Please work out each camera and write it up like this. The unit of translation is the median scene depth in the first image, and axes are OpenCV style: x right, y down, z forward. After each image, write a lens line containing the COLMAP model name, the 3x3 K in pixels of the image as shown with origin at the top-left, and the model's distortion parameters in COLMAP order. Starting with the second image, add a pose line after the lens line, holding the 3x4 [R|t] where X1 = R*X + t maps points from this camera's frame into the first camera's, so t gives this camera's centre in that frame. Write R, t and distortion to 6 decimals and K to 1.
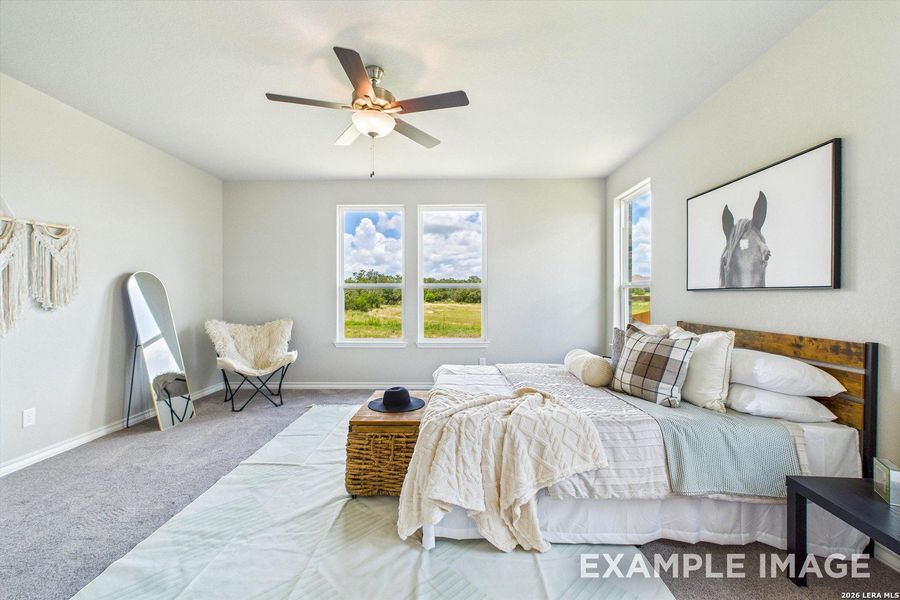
lens RADIAL K [[379.5, 0, 447.2], [0, 379.5, 299.0], [0, 0, 1]] dist [0.001415, 0.000203]
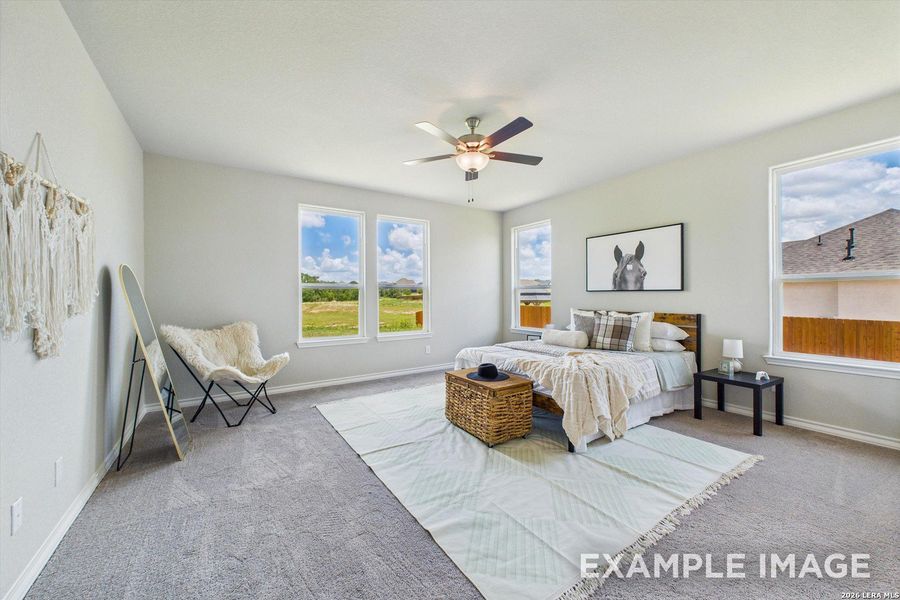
lens RADIAL K [[343.2, 0, 447.3], [0, 343.2, 297.2], [0, 0, 1]] dist [0.000771, -0.000212]
pose [[0.830179, -0.008698, 0.557429, -0.996217], [0.009842, 0.999951, 0.000945, -0.003826], [-0.557410, 0.004702, 0.830224, 0.081613]]
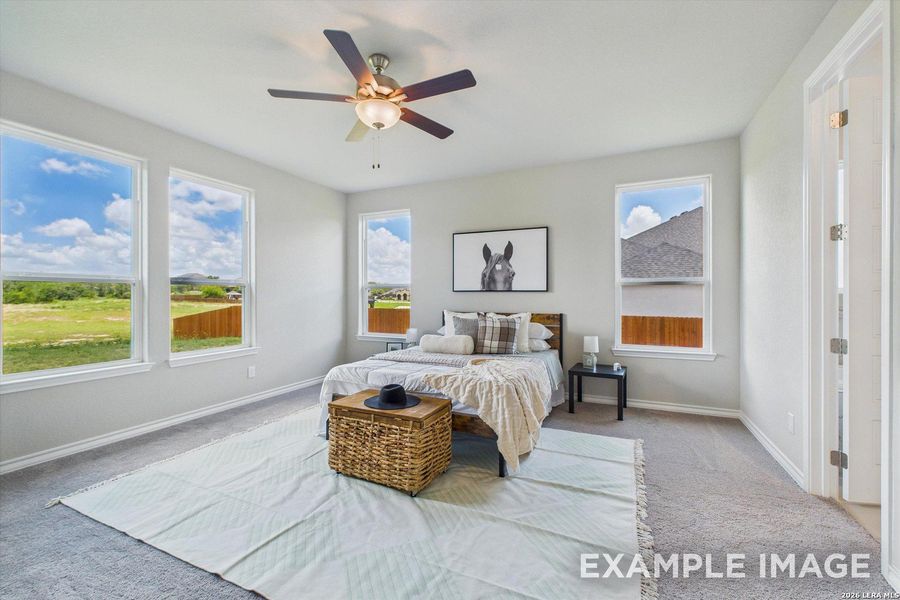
lens RADIAL K [[379.5, 0, 447.7], [0, 379.5, 296.3], [0, 0, 1]] dist [0.001415, 0.000203]
pose [[0.414597, -0.004317, 0.909995, -1.075301], [0.007061, 0.999974, 0.001526, -0.005240], [-0.909978, 0.005793, 0.414617, 0.479565]]
